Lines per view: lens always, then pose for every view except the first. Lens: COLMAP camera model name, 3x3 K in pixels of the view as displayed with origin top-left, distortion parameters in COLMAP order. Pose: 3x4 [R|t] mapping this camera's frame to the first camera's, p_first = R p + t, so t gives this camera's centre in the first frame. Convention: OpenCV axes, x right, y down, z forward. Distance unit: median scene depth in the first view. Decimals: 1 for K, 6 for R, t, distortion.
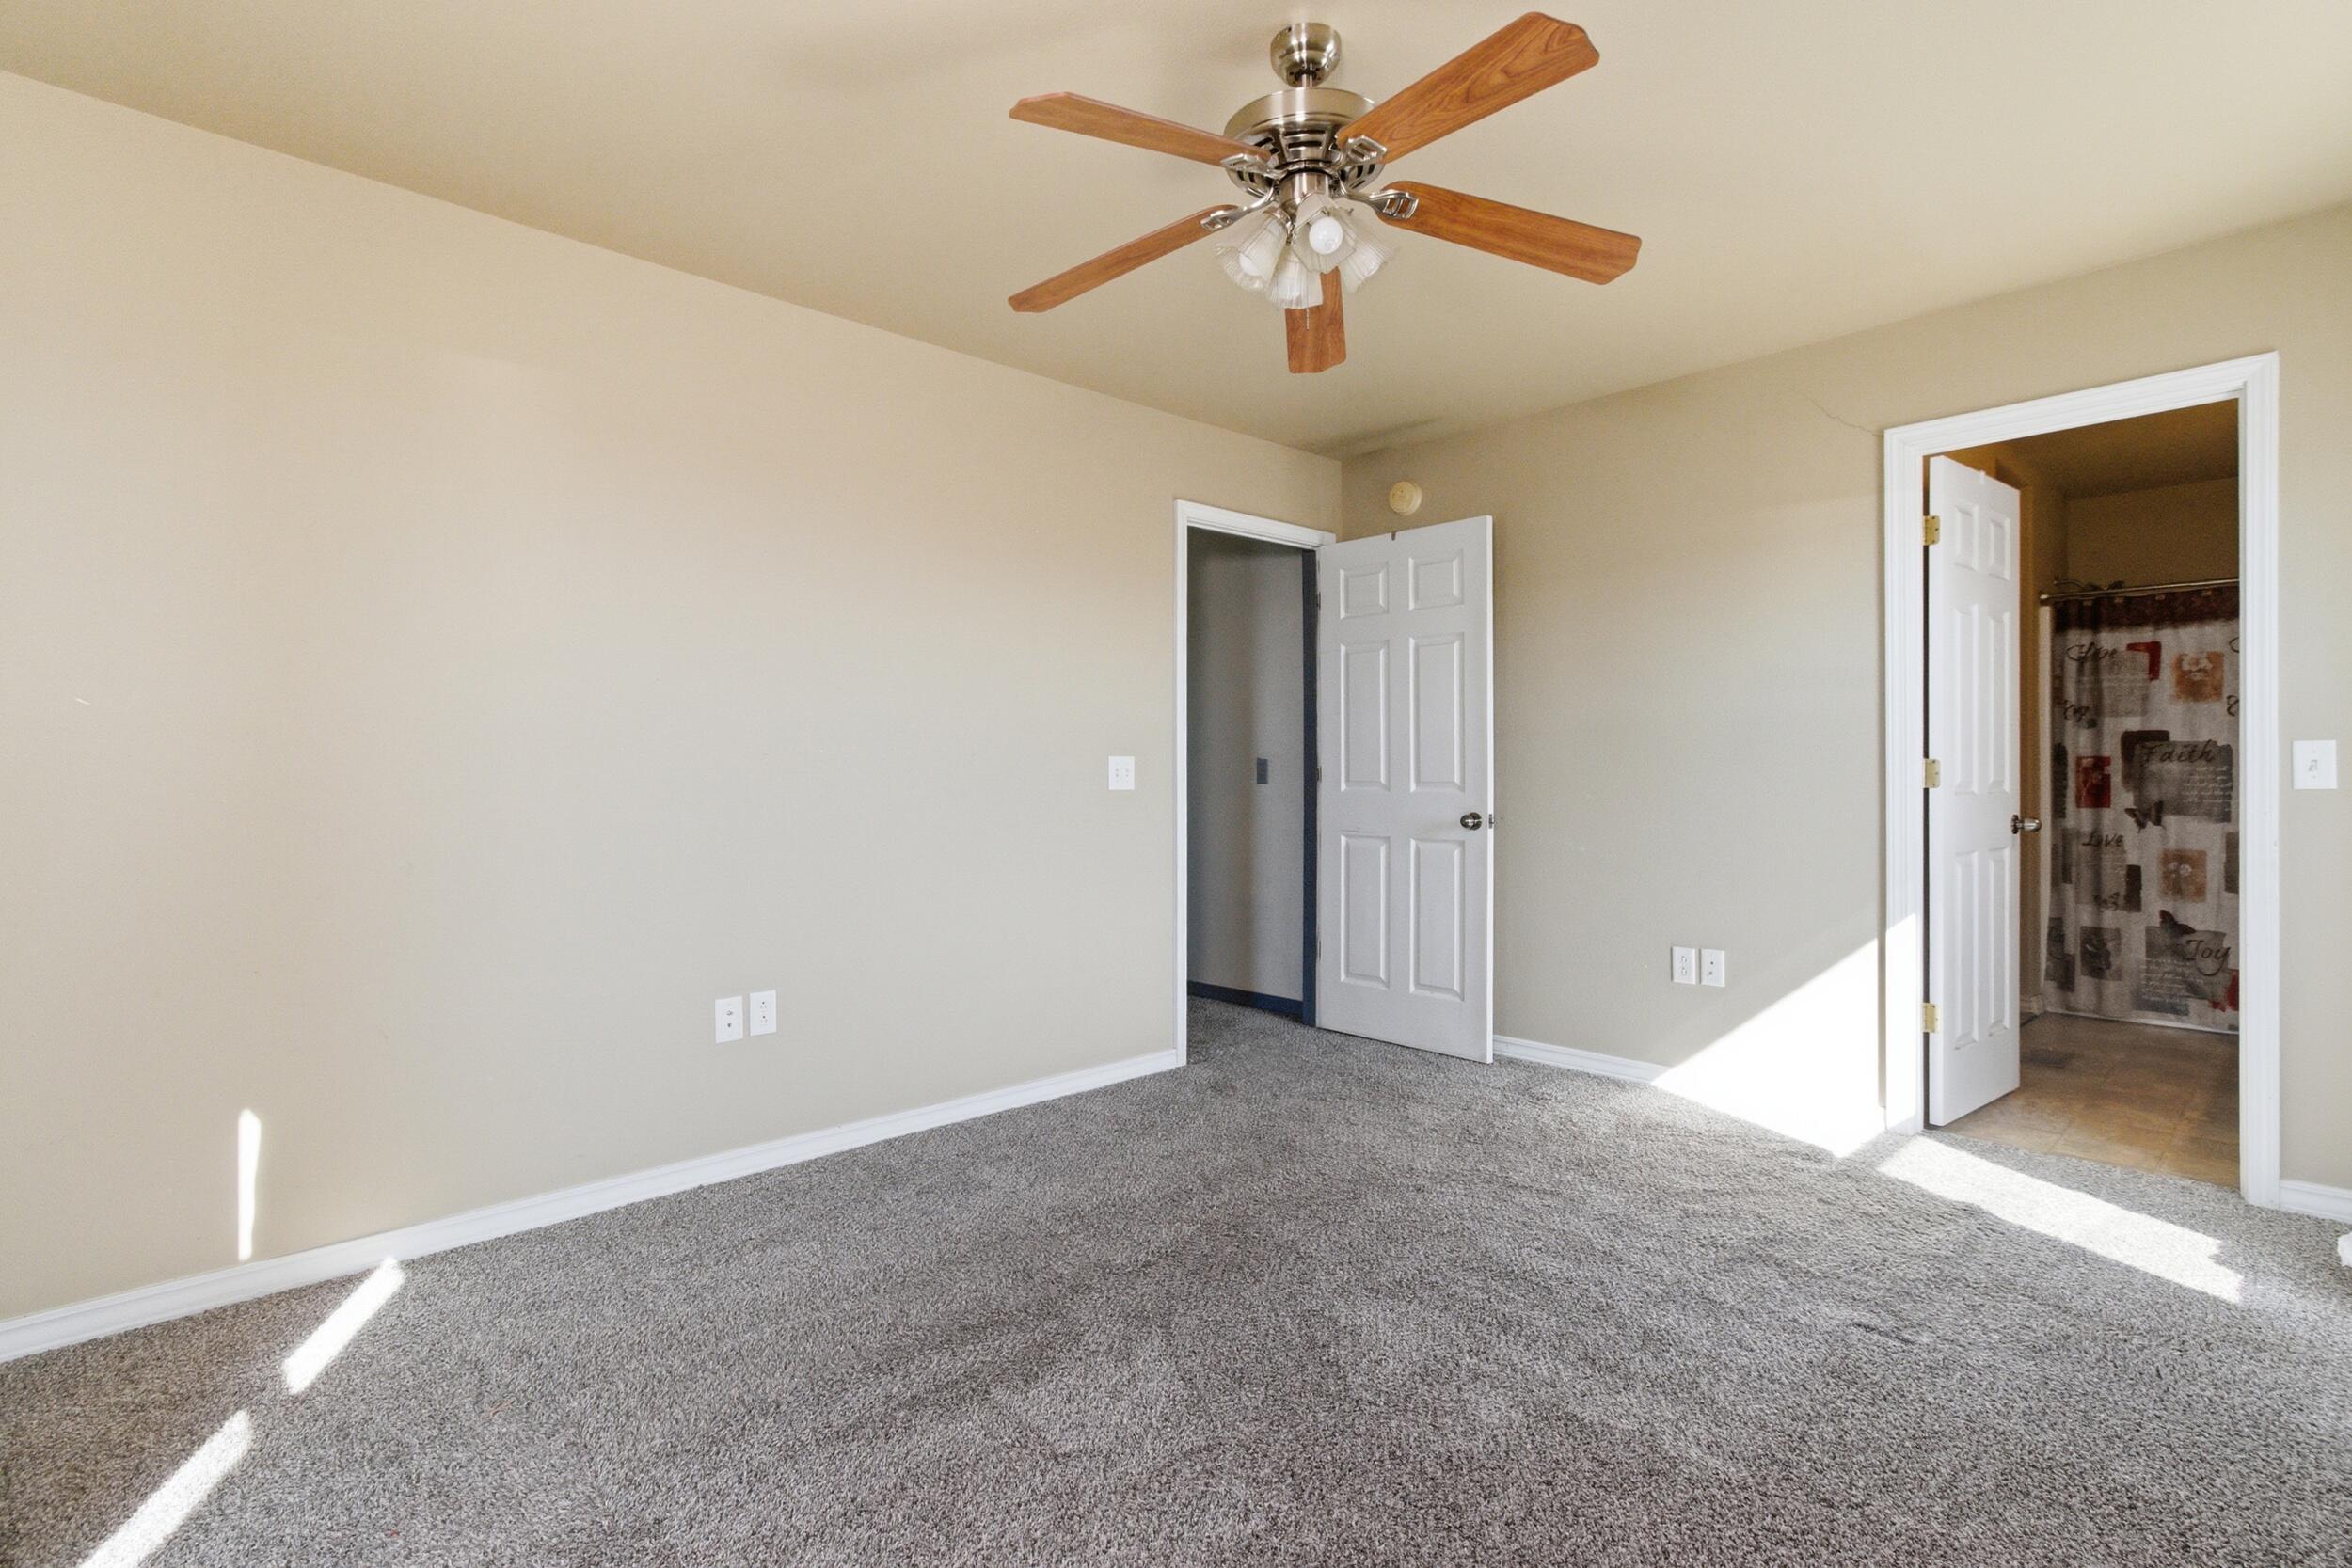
lens RADIAL K [[1113.4, 0, 1171.9], [0, 1113.4, 770.3], [0, 0, 1]] dist [0.000178, -0.000389]
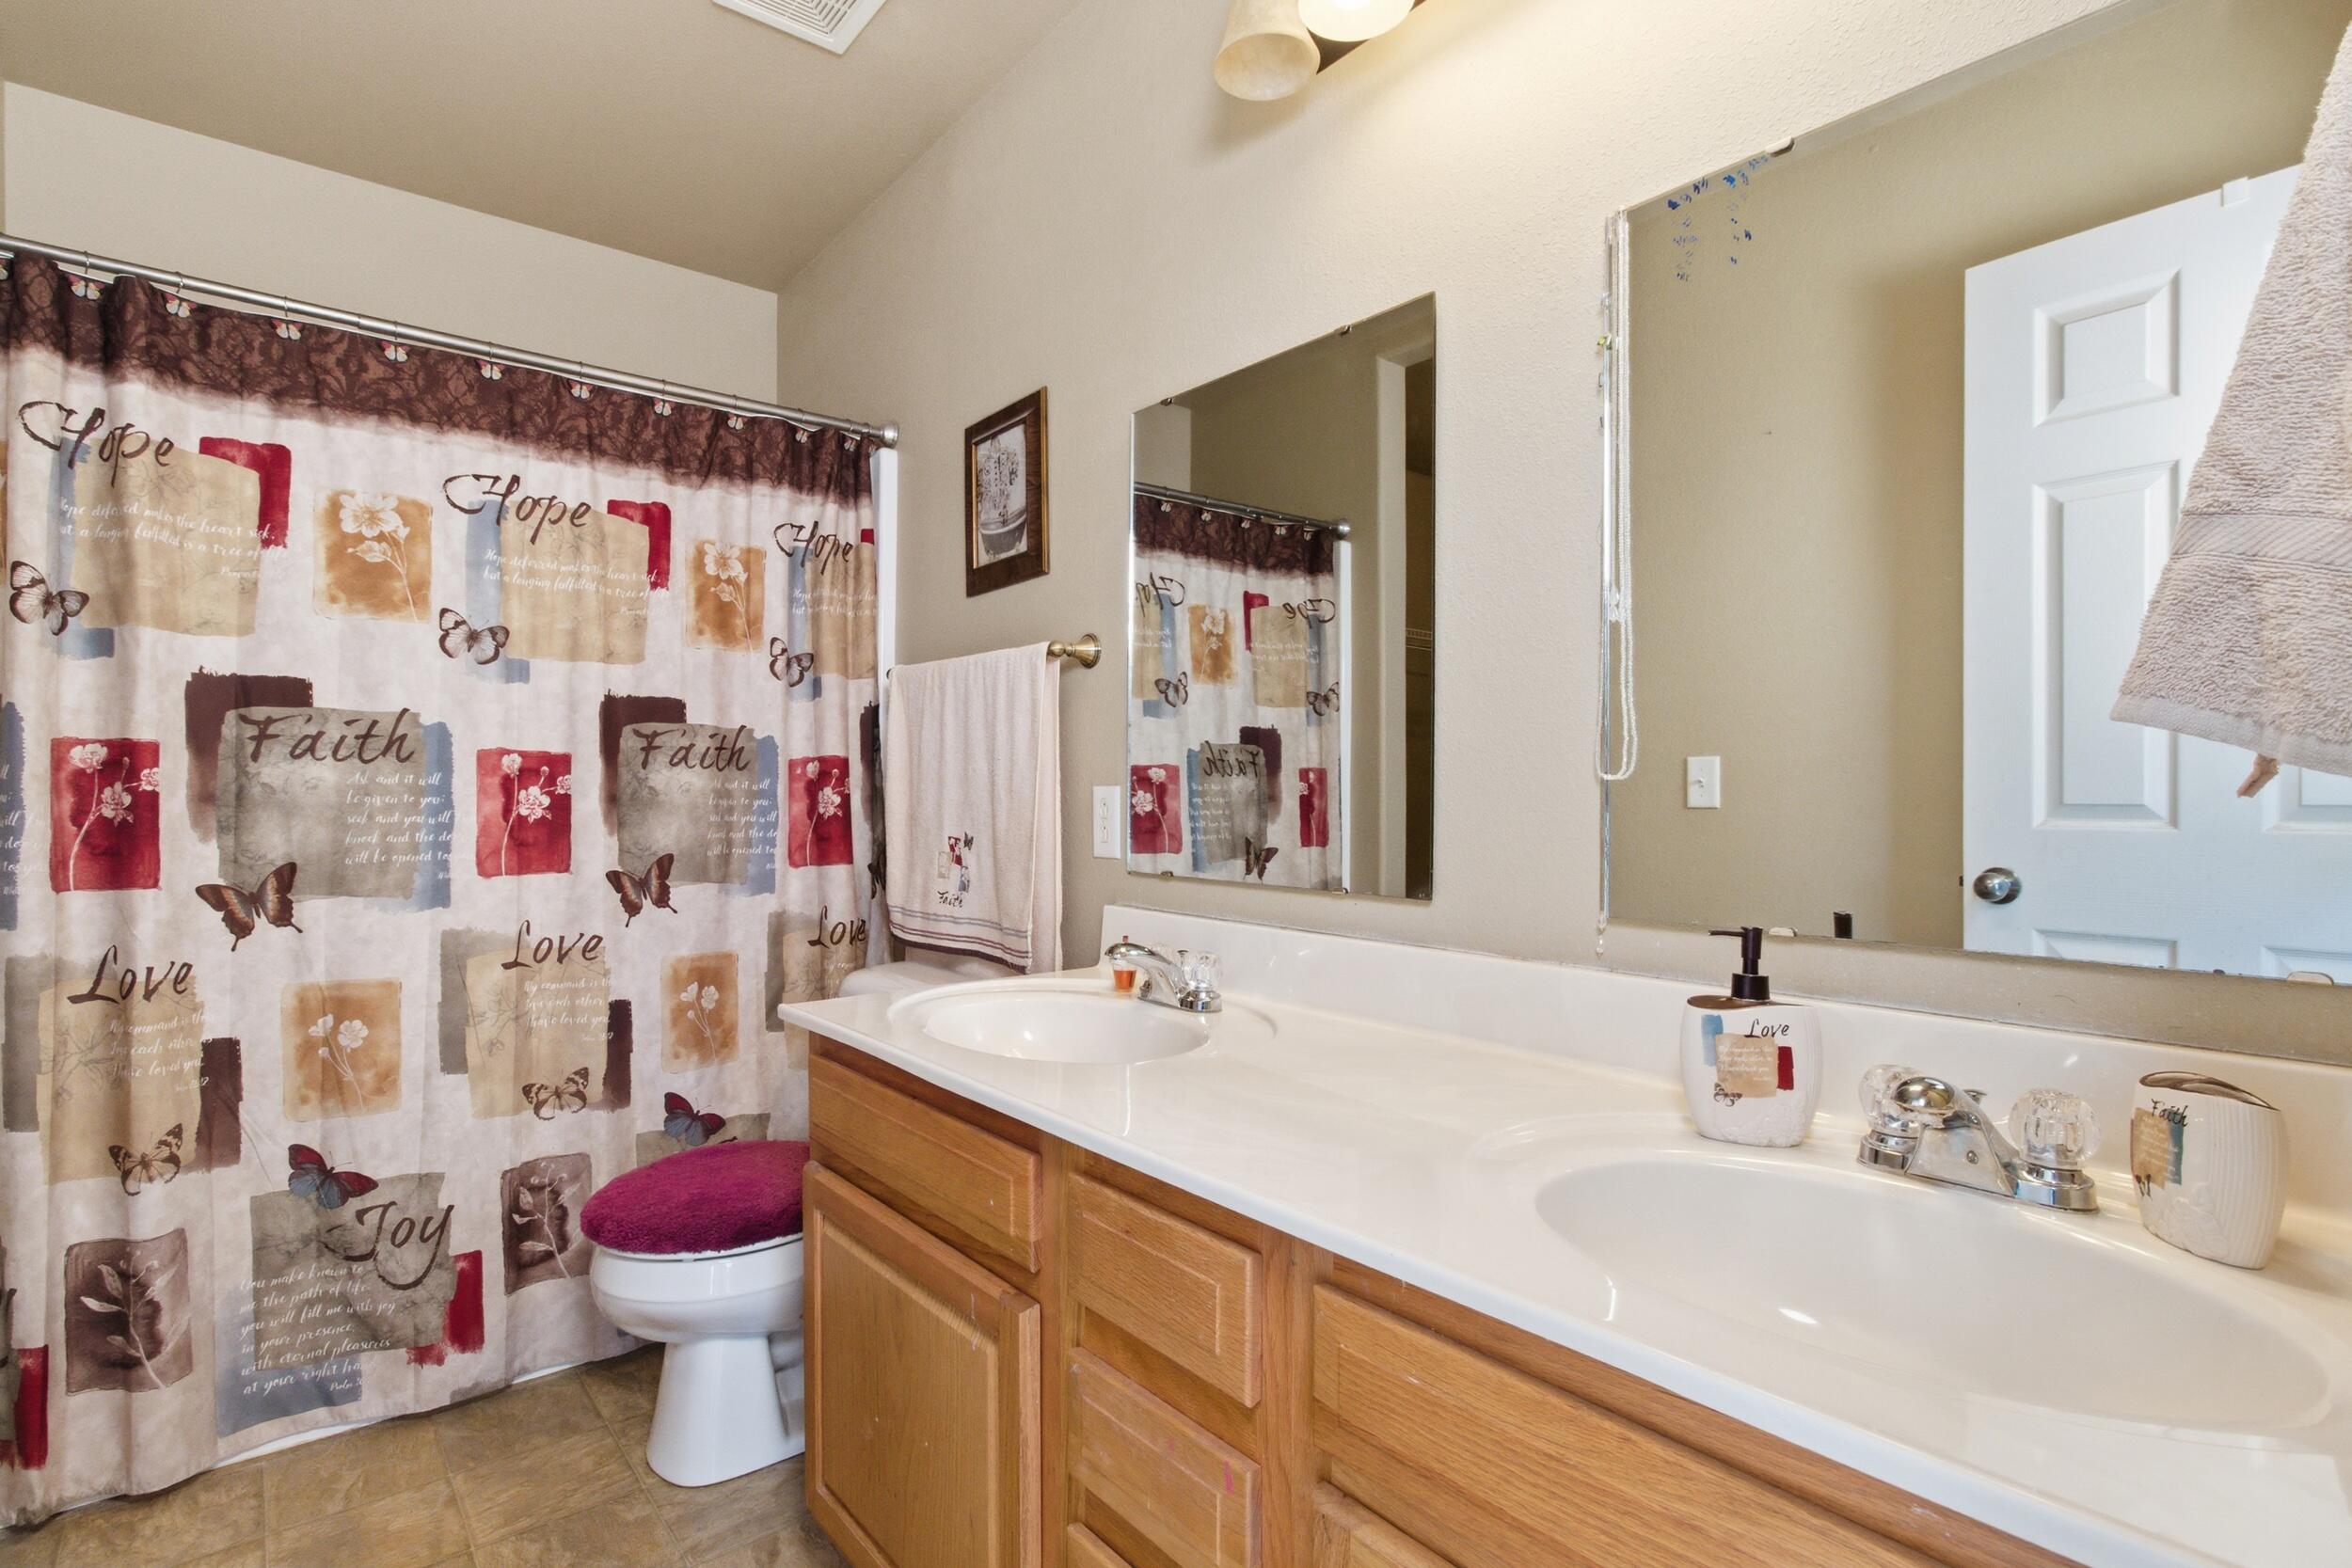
lens RADIAL K [[1140.1, 0, 1175.2], [0, 1140.1, 804.5], [0, 0, 1]] dist [0.001292, -0.000622]
pose [[0.092312, -0.002634, 0.995727, 0.518716], [-0.001613, 0.999995, 0.002795, 0.006046], [-0.995729, -0.001864, 0.092307, 0.652599]]
